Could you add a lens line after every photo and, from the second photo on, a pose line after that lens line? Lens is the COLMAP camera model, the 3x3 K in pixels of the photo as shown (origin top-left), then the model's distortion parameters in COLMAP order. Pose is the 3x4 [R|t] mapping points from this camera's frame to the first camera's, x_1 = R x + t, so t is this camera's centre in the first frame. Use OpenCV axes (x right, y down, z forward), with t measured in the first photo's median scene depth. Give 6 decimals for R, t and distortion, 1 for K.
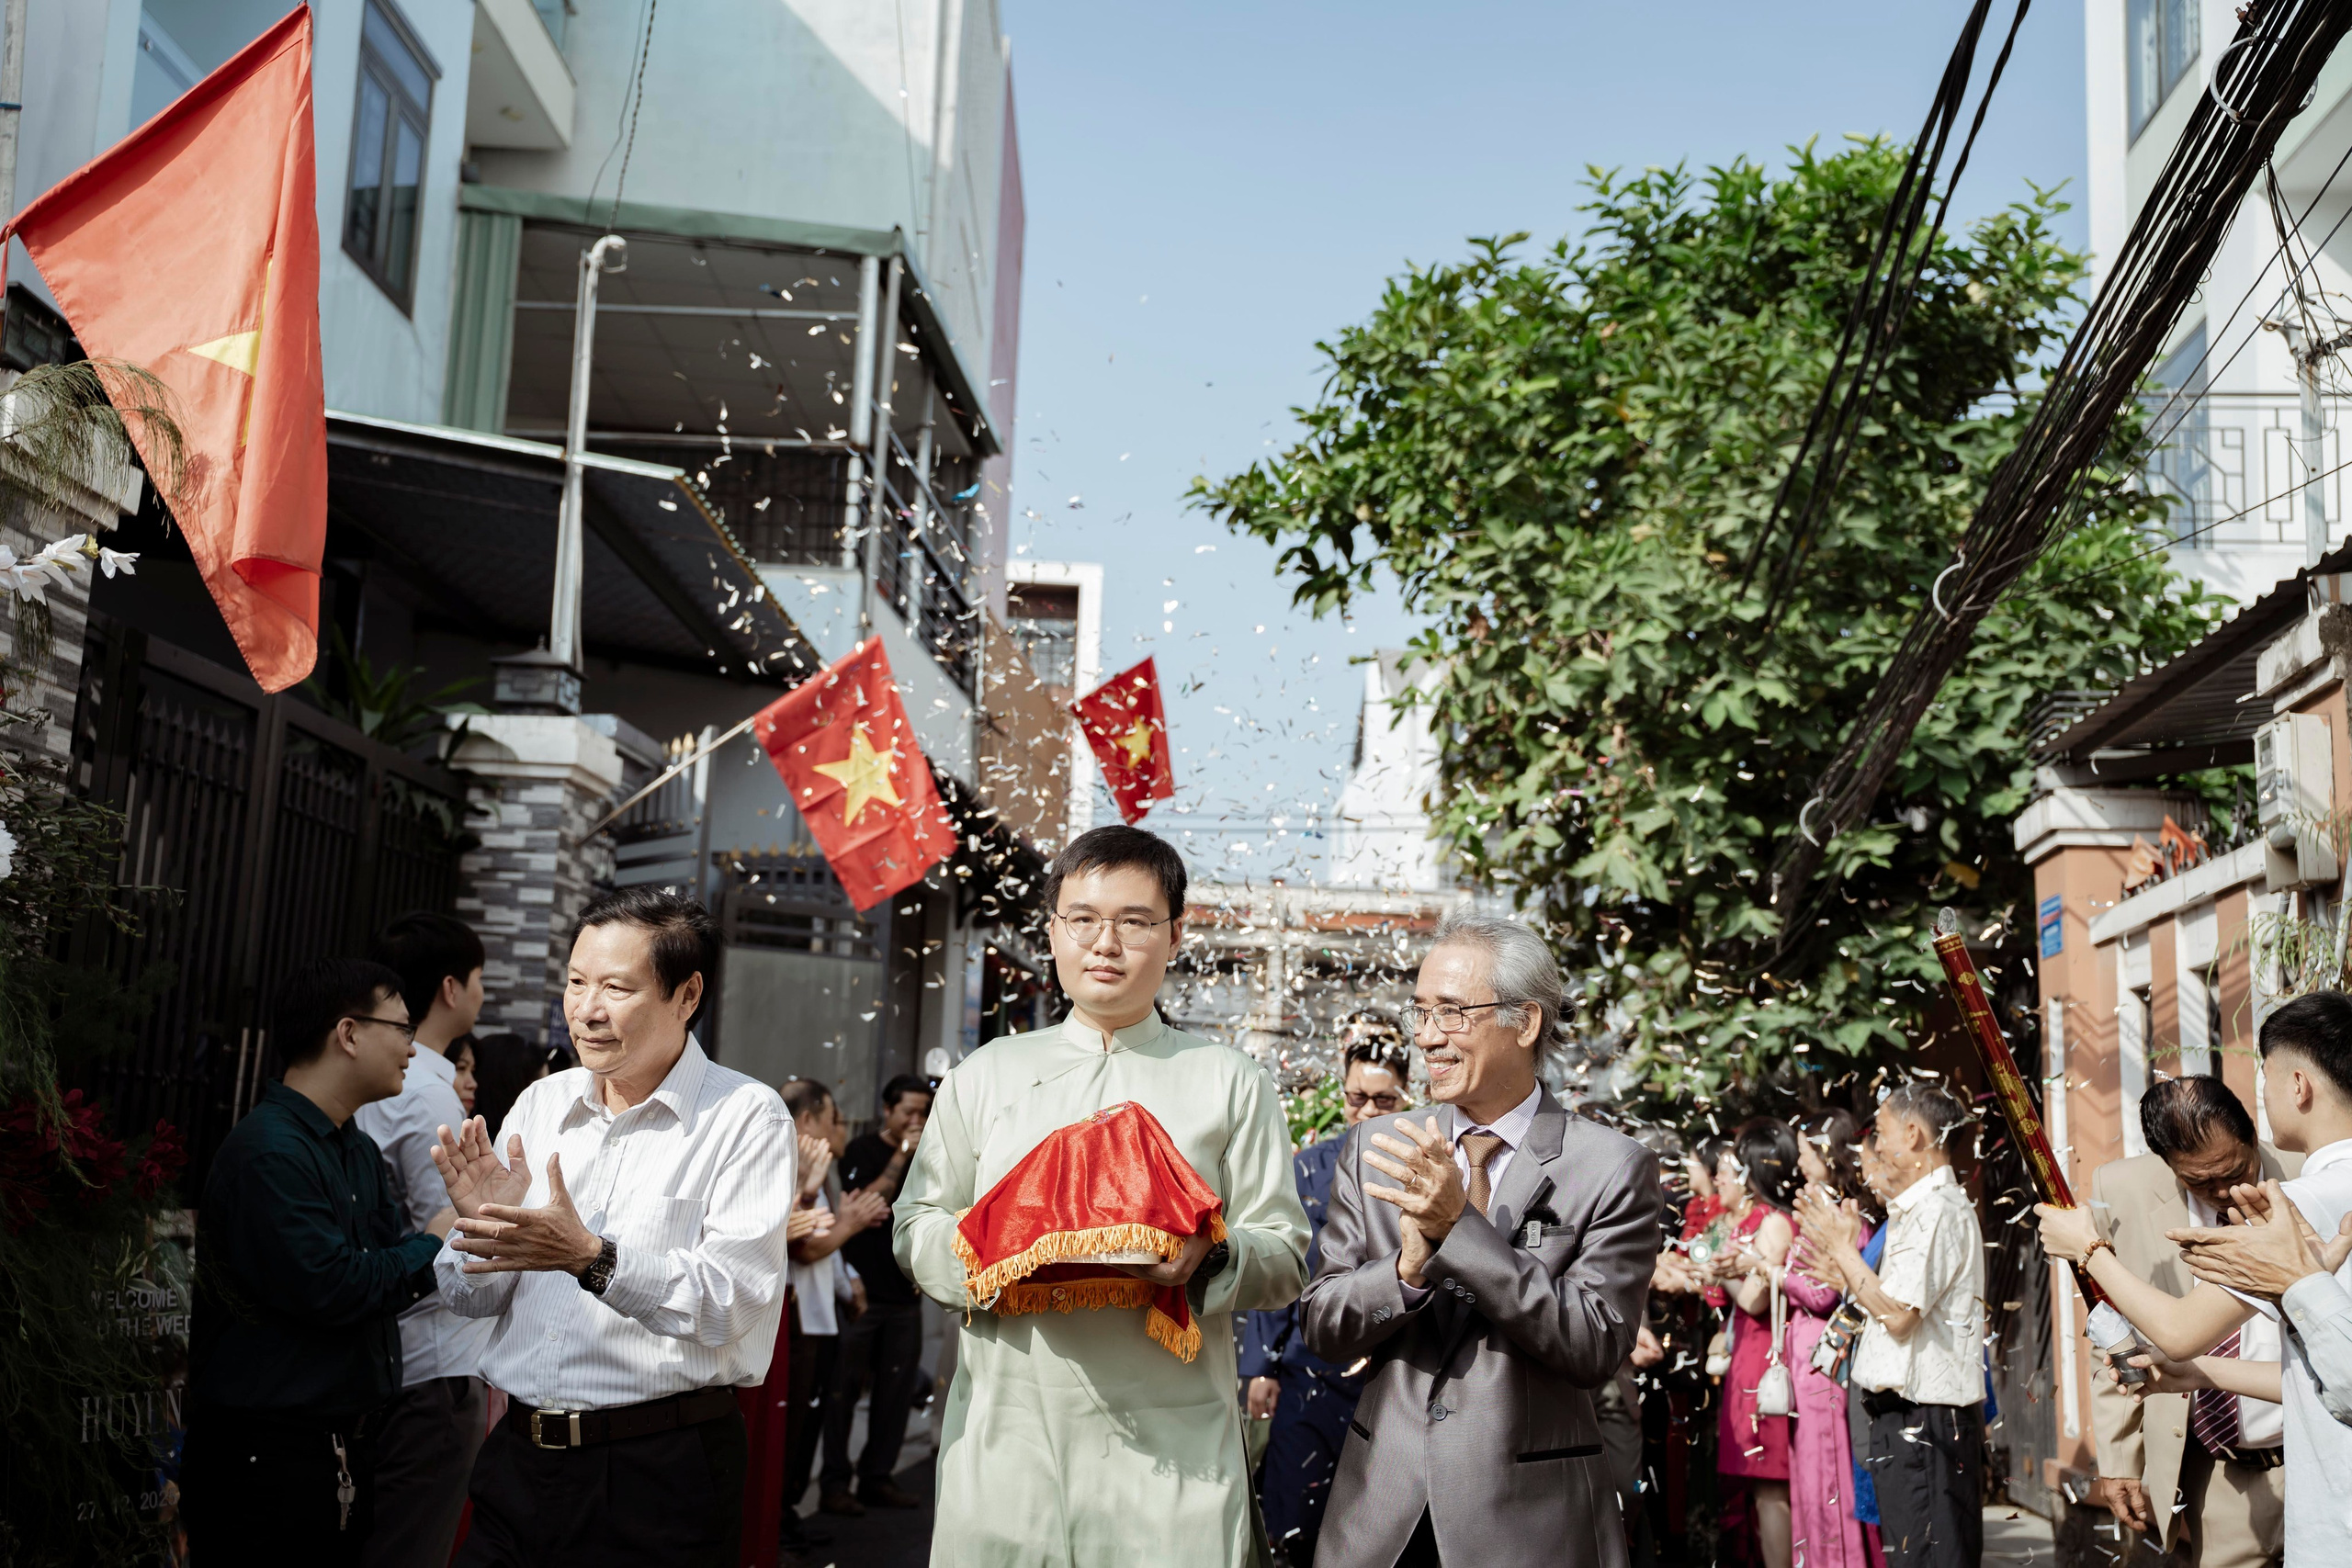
lens RADIAL K [[2377.5, 0, 1157.1], [0, 2377.5, 788.0], [0, 0, 1]] dist [0.005520, 0.148044]
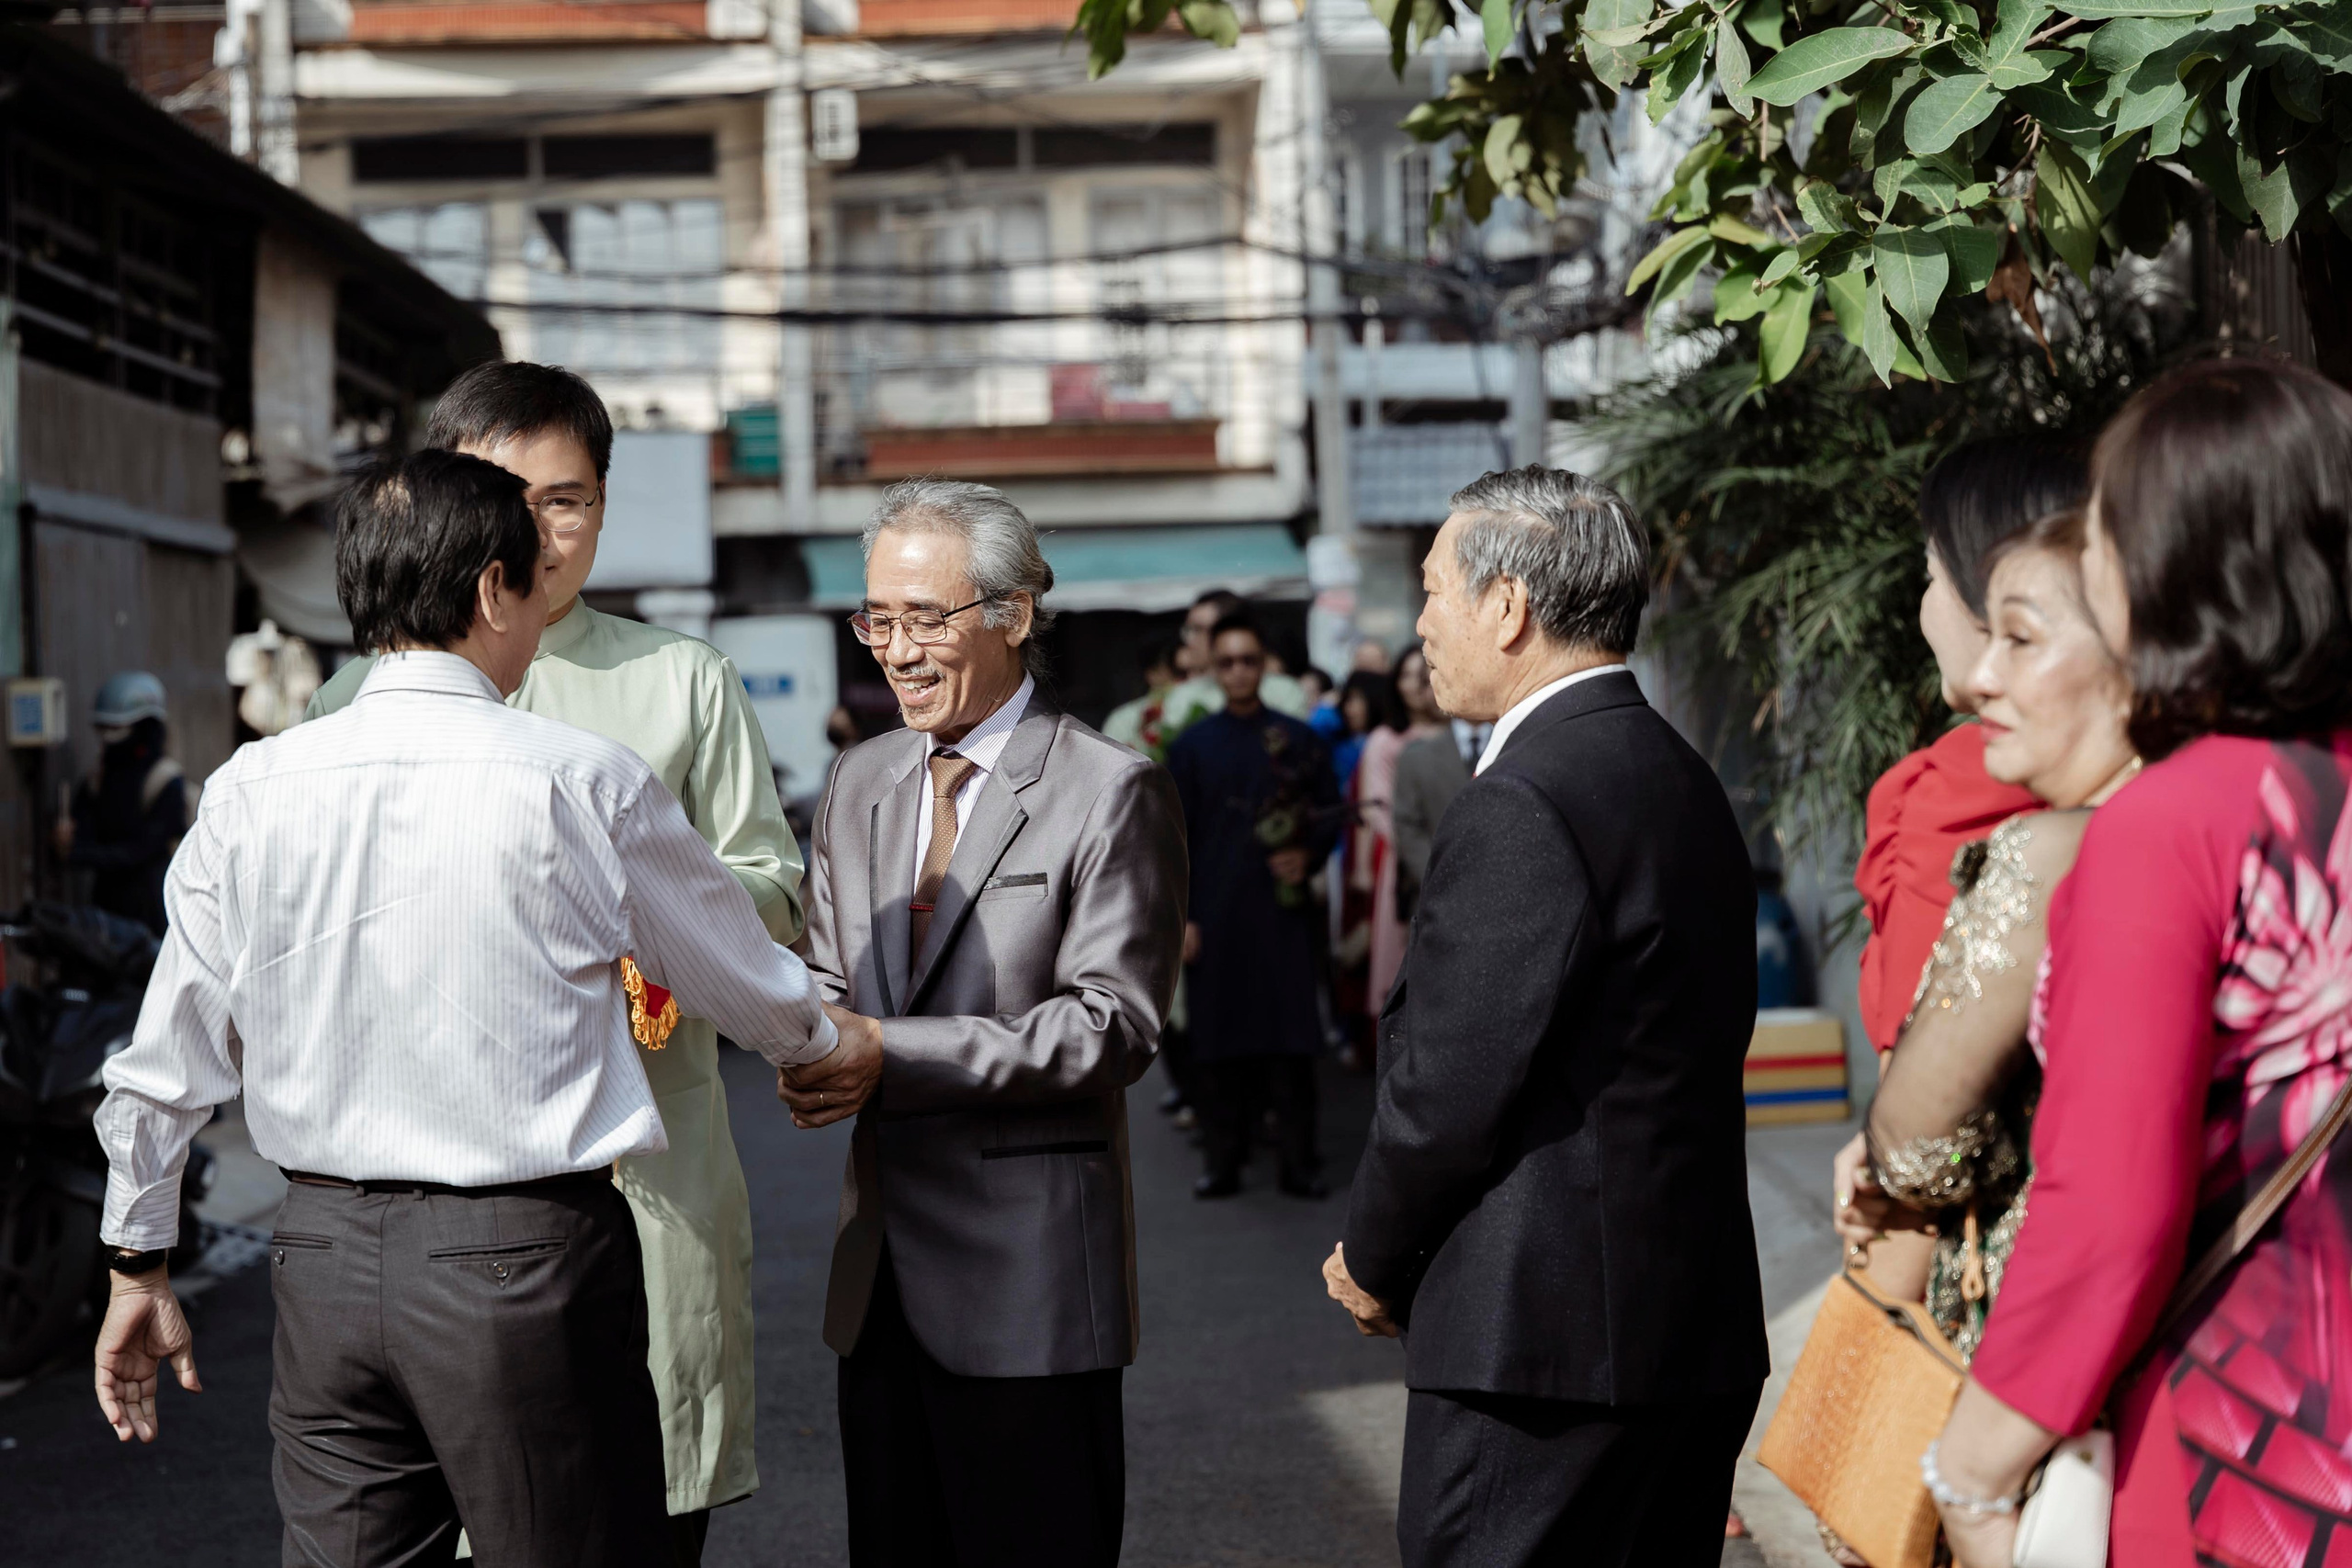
lens RADIAL K [[5795.7, 0, 996.5], [0, 5795.7, 635.7], [0, 0, 1]] dist [-0.025248, 9.699602]
pose [[0.995568, -0.068951, 0.063955, 0.088136], [0.058397, 0.986297, 0.154299, 0.056606], [-0.073718, -0.149881, 0.985952, 0.367387]]
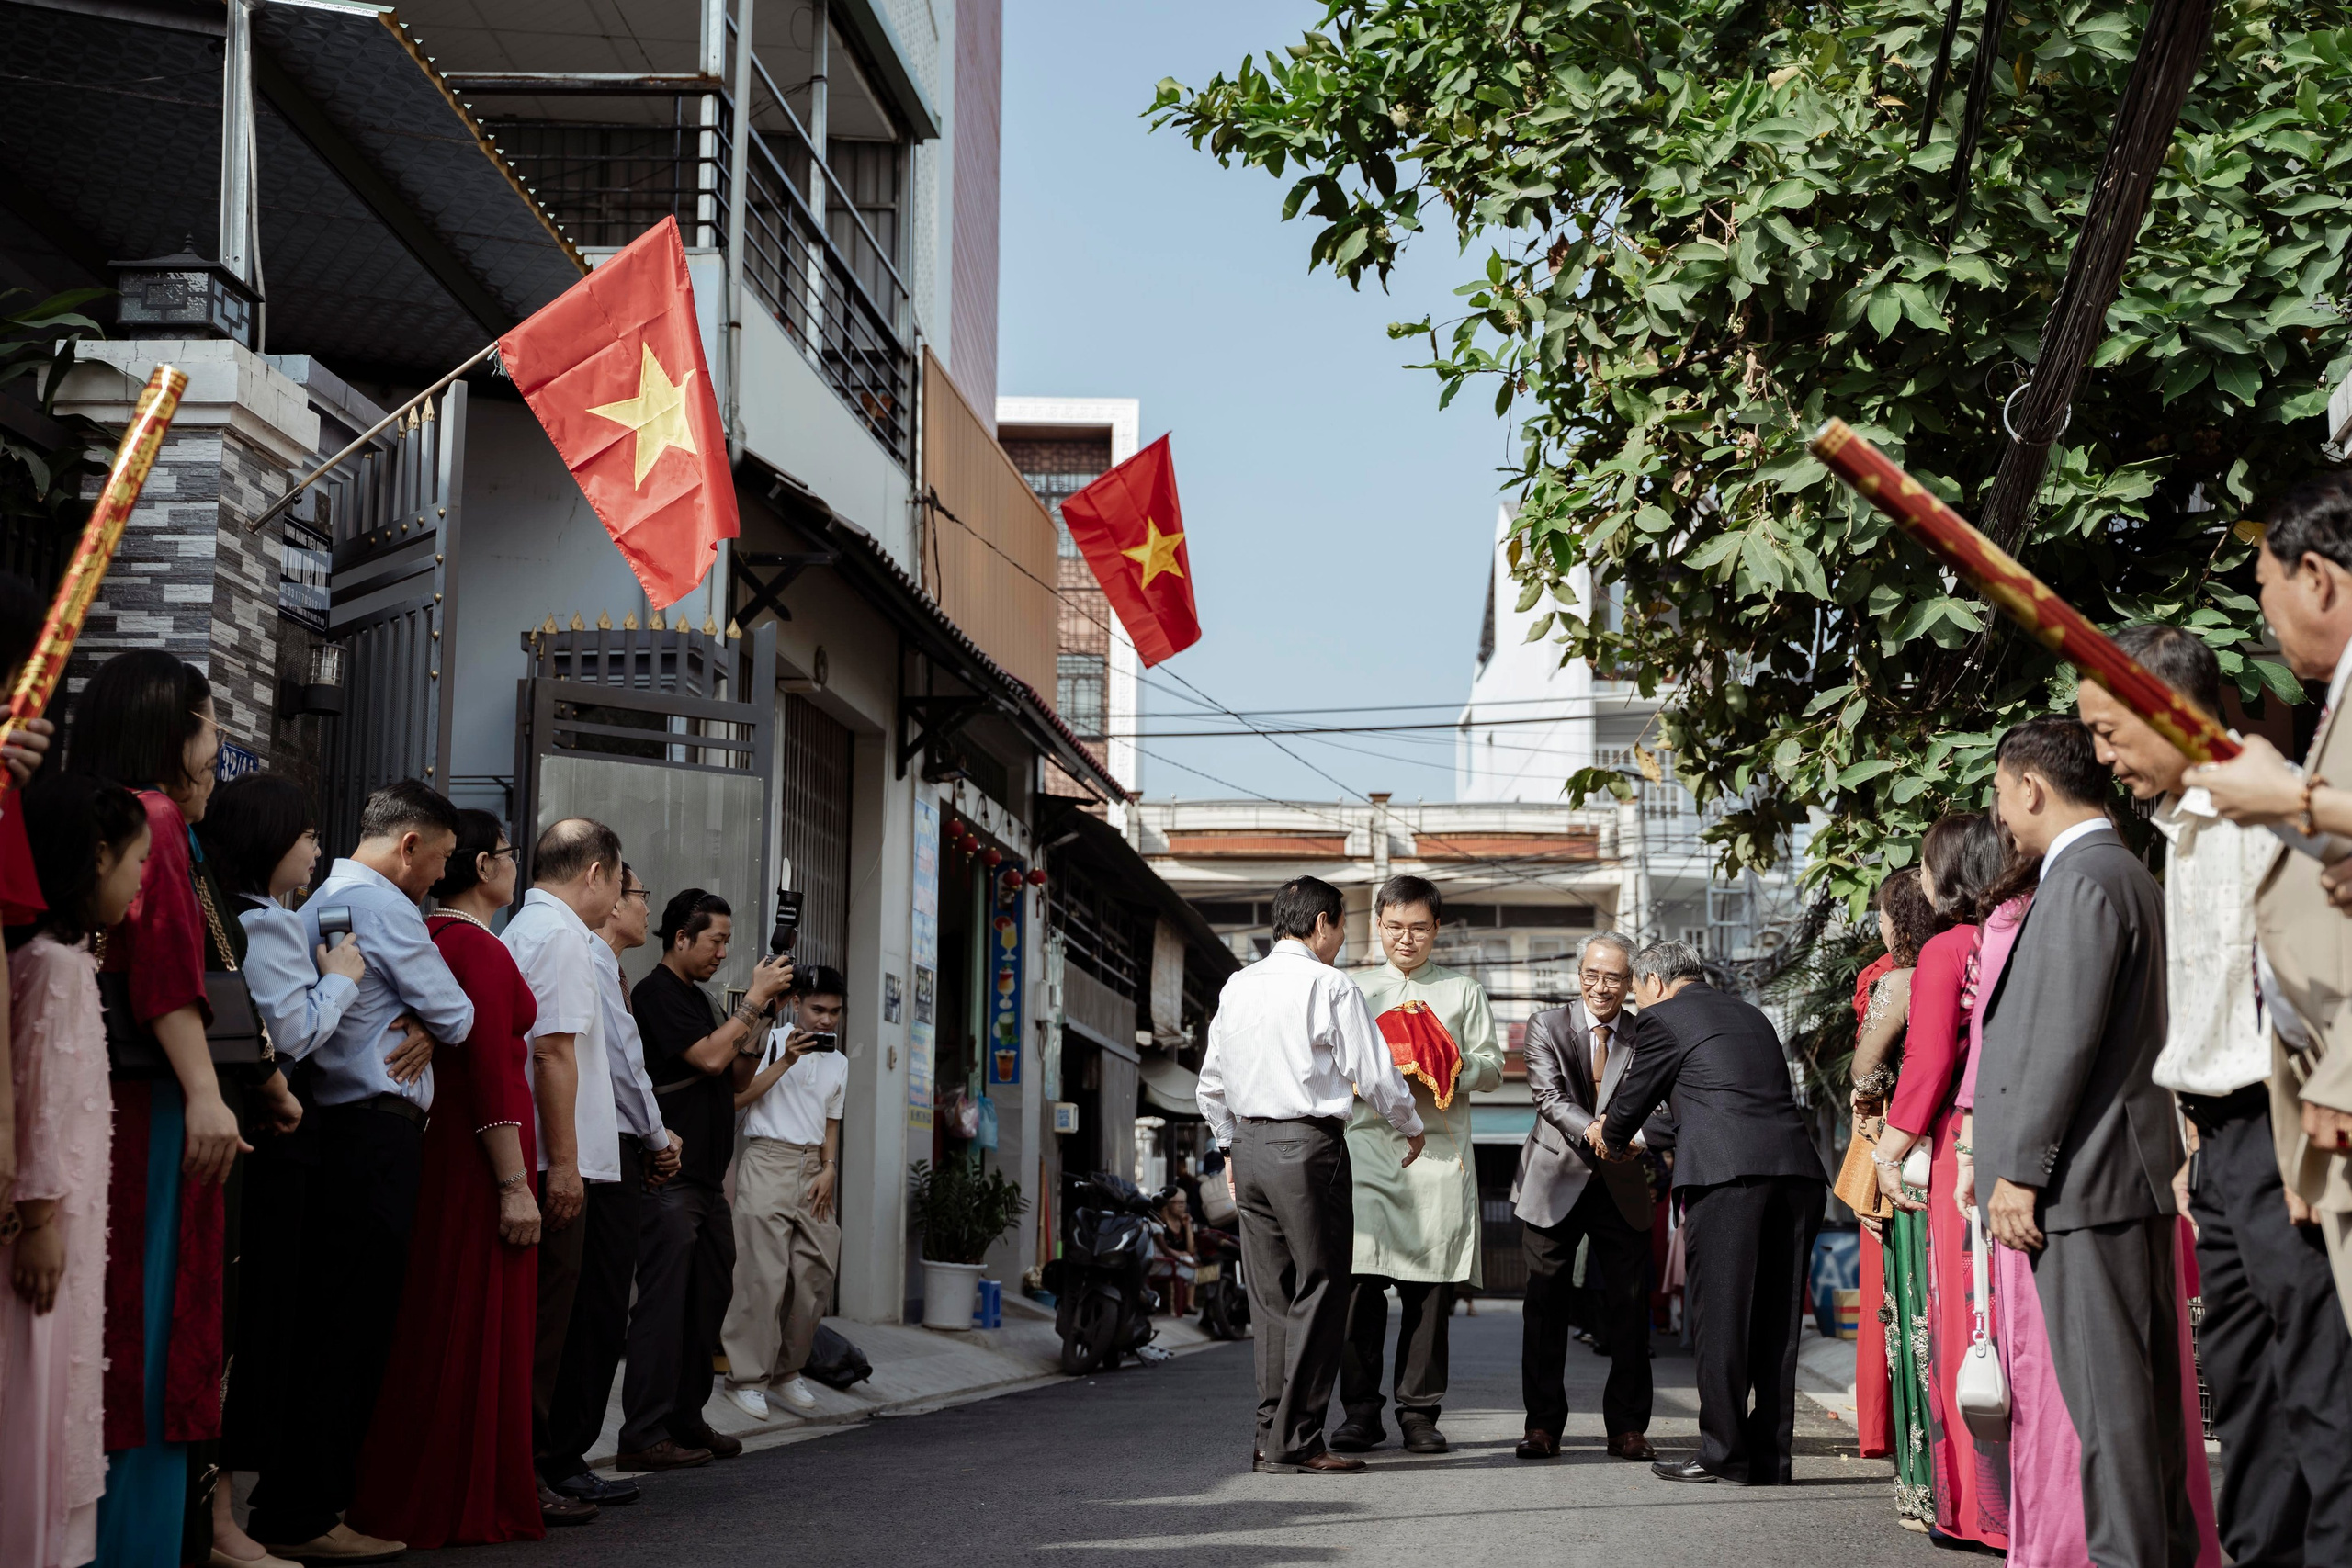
lens RADIAL K [[3058.2, 0, 1165.9], [0, 3058.2, 807.9], [0, 0, 1]] dist [0.154311, 0.095063]
pose [[0.999023, -0.035107, -0.026829, 0.040122], [0.035740, 0.999085, 0.023477, 0.080845], [0.025980, -0.024413, 0.999364, 0.077530]]
